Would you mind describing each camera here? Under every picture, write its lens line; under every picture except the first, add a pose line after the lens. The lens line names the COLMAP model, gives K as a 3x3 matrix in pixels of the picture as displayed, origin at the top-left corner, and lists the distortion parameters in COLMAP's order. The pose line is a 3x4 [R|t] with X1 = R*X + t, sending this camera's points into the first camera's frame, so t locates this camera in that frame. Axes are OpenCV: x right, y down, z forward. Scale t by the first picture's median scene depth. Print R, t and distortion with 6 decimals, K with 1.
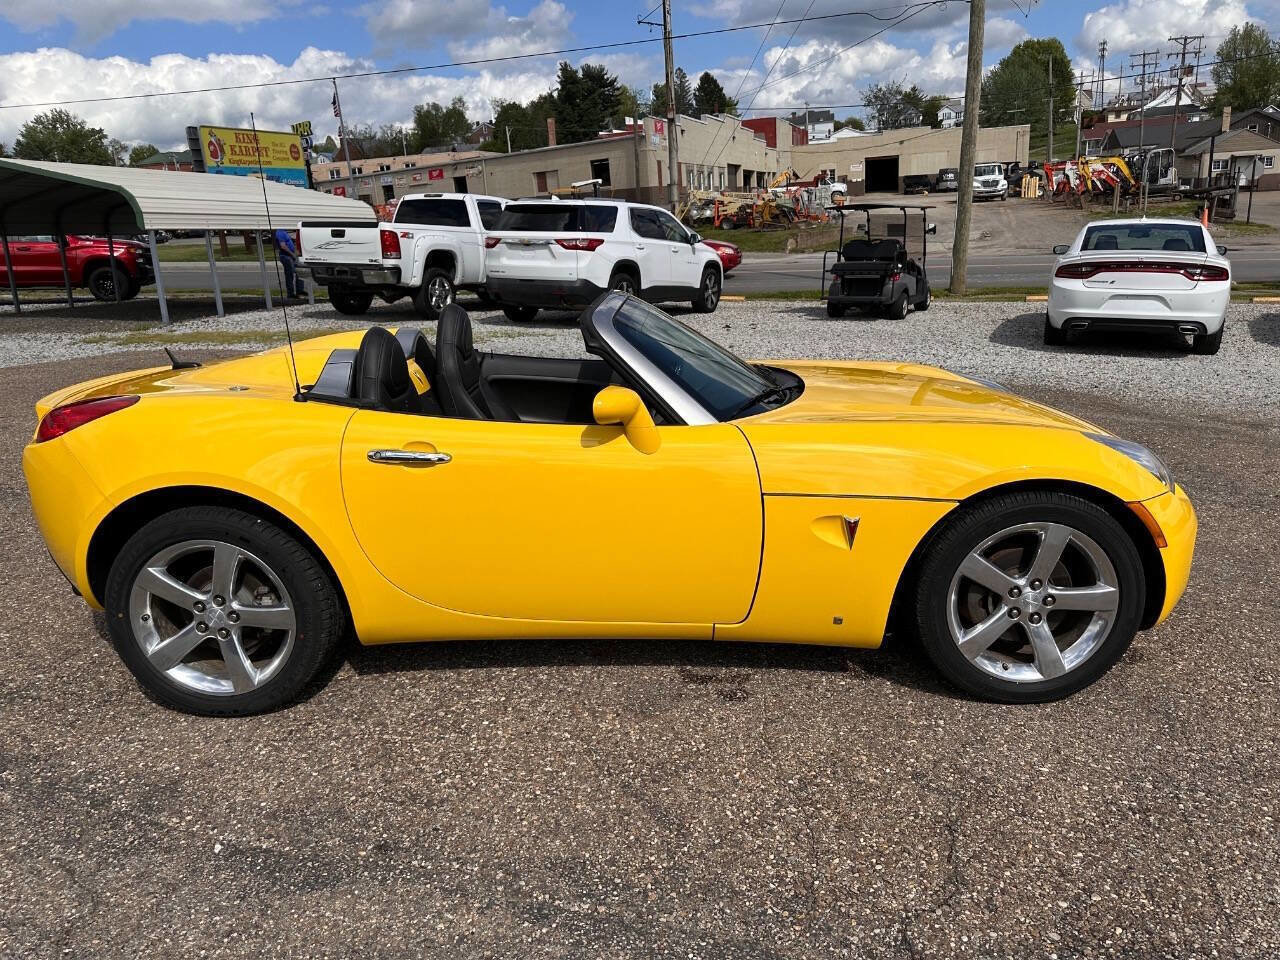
lens RADIAL K [[914.8, 0, 640.0], [0, 914.8, 480.0], [0, 0, 1]] dist [0.003575, -0.028926]
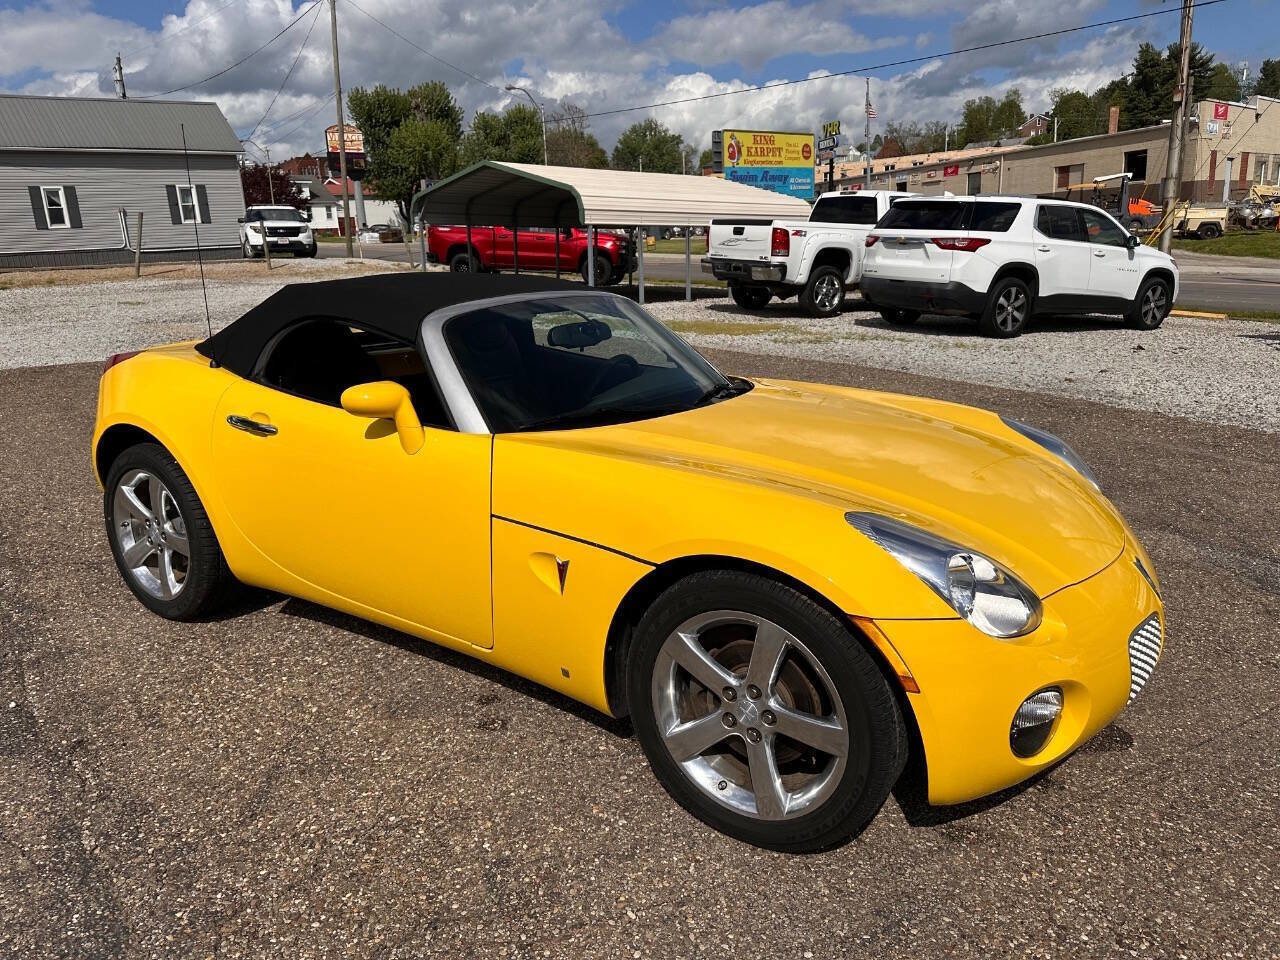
lens RADIAL K [[914.5, 0, 608.6], [0, 914.5, 474.1], [0, 0, 1]] dist [-0.024474, -0.006405]
pose [[0.837571, 0.150052, -0.525317, 0.148797], [-0.151086, 0.987661, 0.041223, -0.016549], [0.525021, 0.044841, 0.849907, 0.059325]]
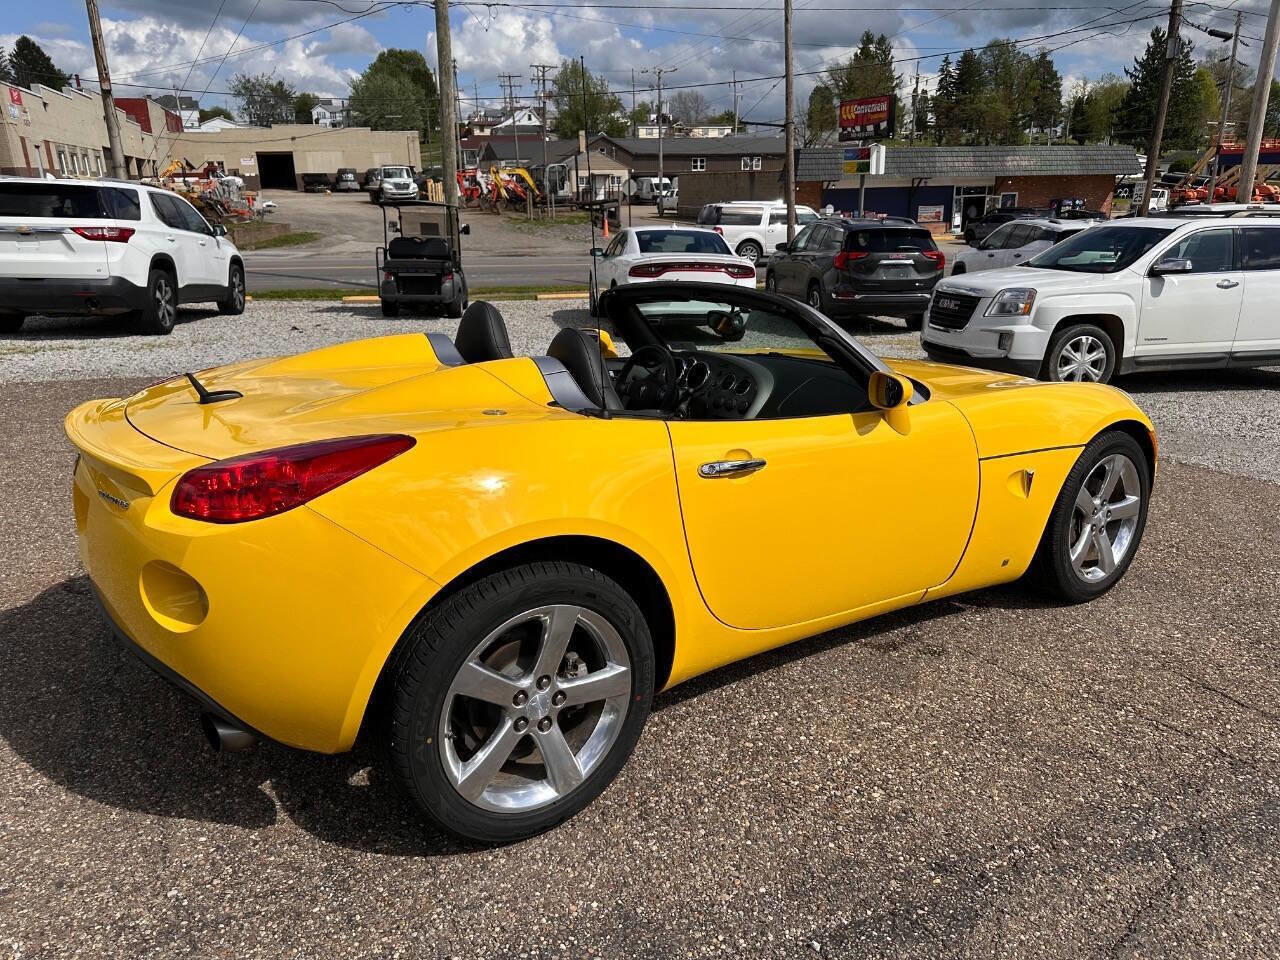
lens RADIAL K [[909.7, 0, 647.3], [0, 909.7, 482.8], [0, 0, 1]] dist [0.010506, -0.022442]
pose [[0.803014, -0.132109, 0.581133, -0.175987], [0.130136, 0.990459, 0.045338, -0.012560], [-0.581578, 0.039219, 0.812544, 0.069616]]
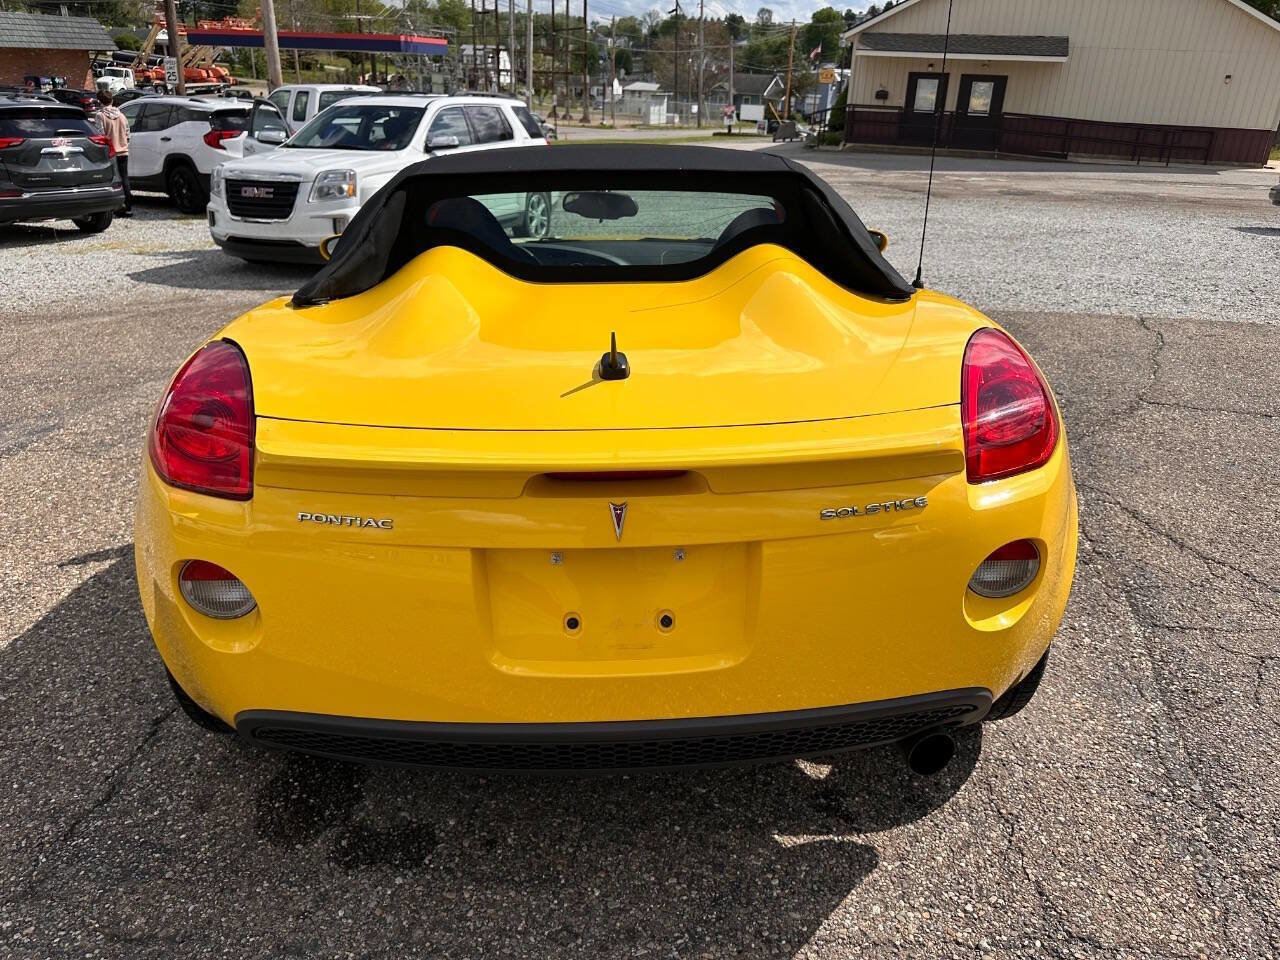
lens RADIAL K [[909.7, 0, 647.3], [0, 909.7, 482.8], [0, 0, 1]] dist [0.010506, -0.022442]
pose [[-0.070298, -0.349621, 0.934250, -0.250574], [0.256191, 0.898825, 0.355641, -0.059478], [-0.964067, 0.264347, 0.026384, 0.268368]]
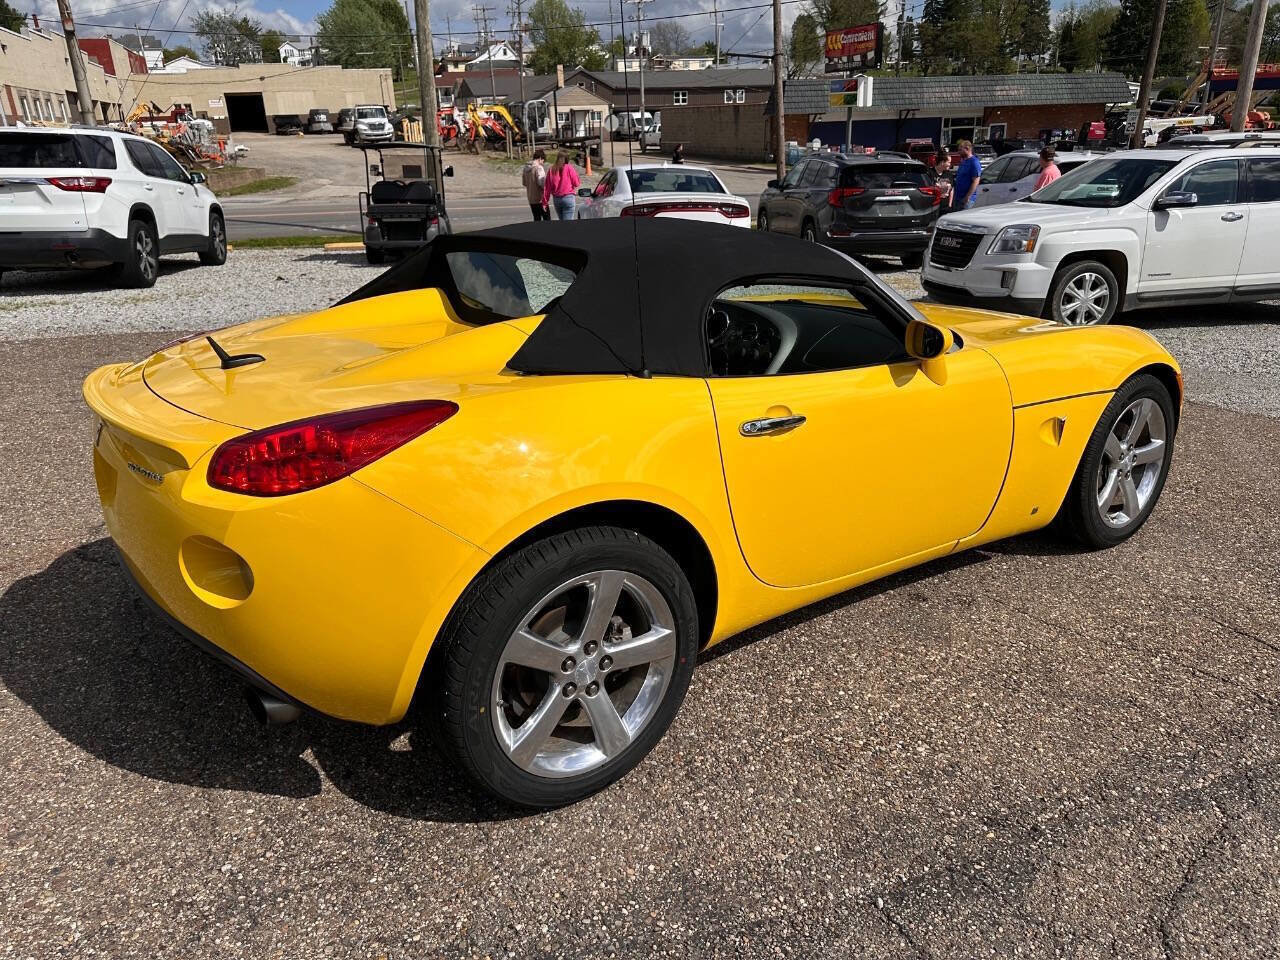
lens RADIAL K [[912.0, 0, 644.5], [0, 912.0, 482.8], [0, 0, 1]] dist [-0.000606, -0.009110]
pose [[0.792961, -0.184313, 0.580725, -0.181476], [0.149185, 0.982867, 0.108241, -0.016858], [-0.590726, 0.000805, 0.806872, 0.079106]]
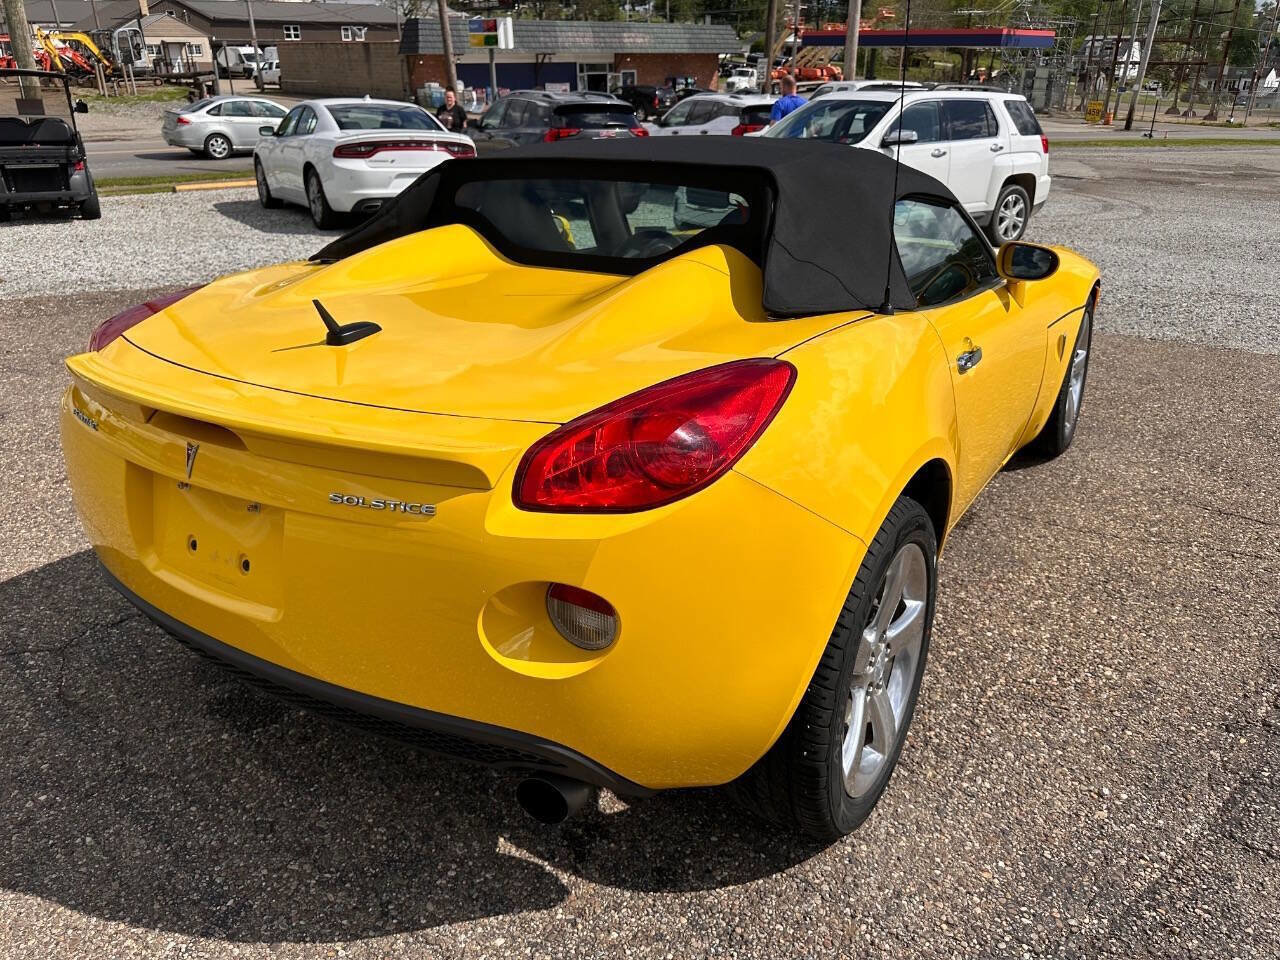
lens RADIAL K [[909.7, 0, 647.3], [0, 909.7, 482.8], [0, 0, 1]] dist [0.010506, -0.022442]
pose [[0.504366, -0.302660, 0.808710, -0.223569], [0.209391, 0.951475, 0.225500, -0.032954], [-0.837717, 0.055601, 0.543266, 0.169499]]
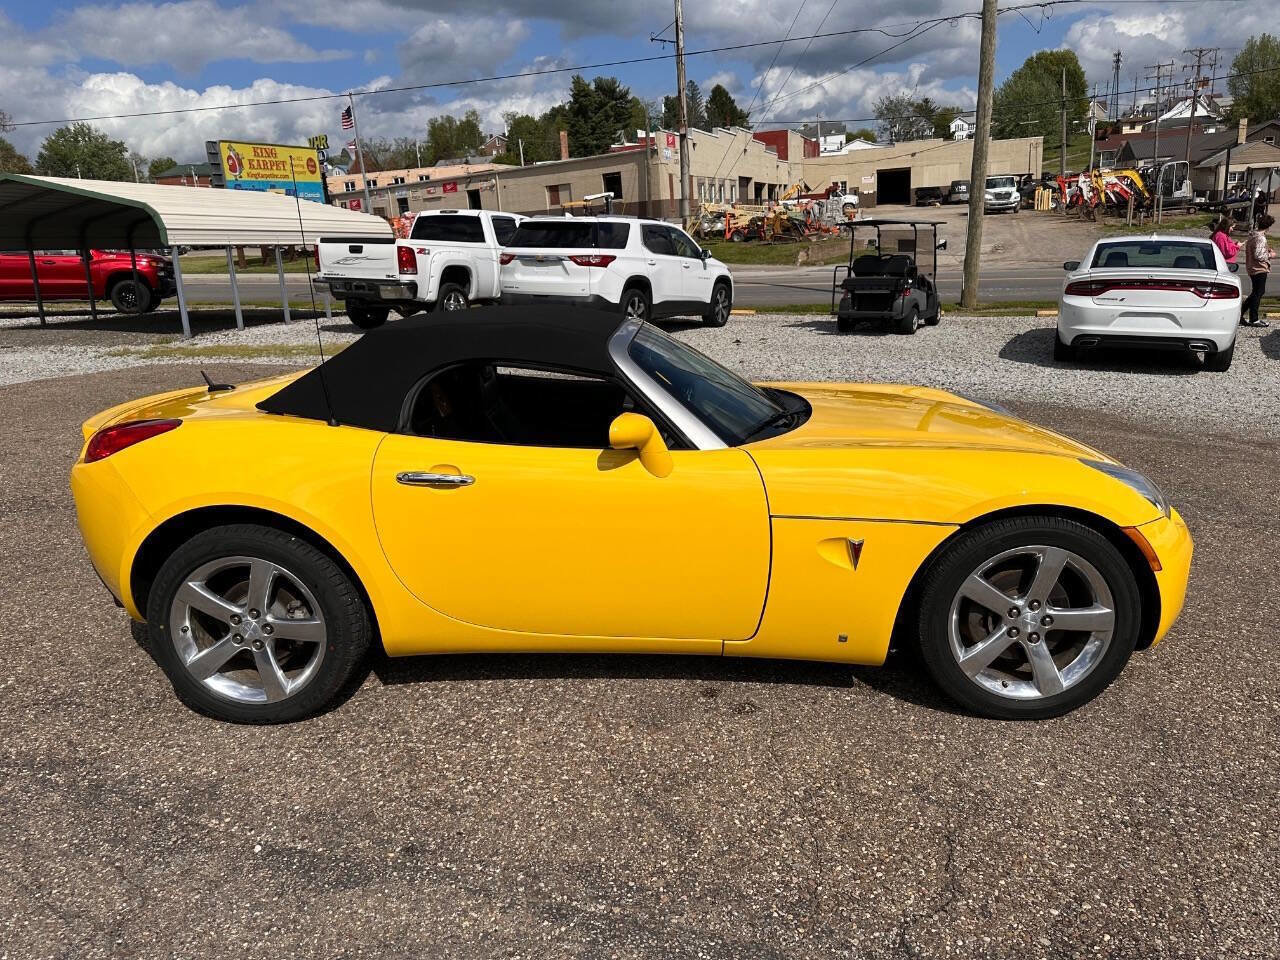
lens RADIAL K [[914.2, 0, 629.8], [0, 914.2, 478.6], [0, 0, 1]] dist [0.006101, -0.031552]
pose [[0.999743, 0.005548, -0.022000, -0.000935], [-0.005831, 0.999901, -0.012781, -0.002859], [0.021927, 0.012906, 0.999676, -0.010492]]
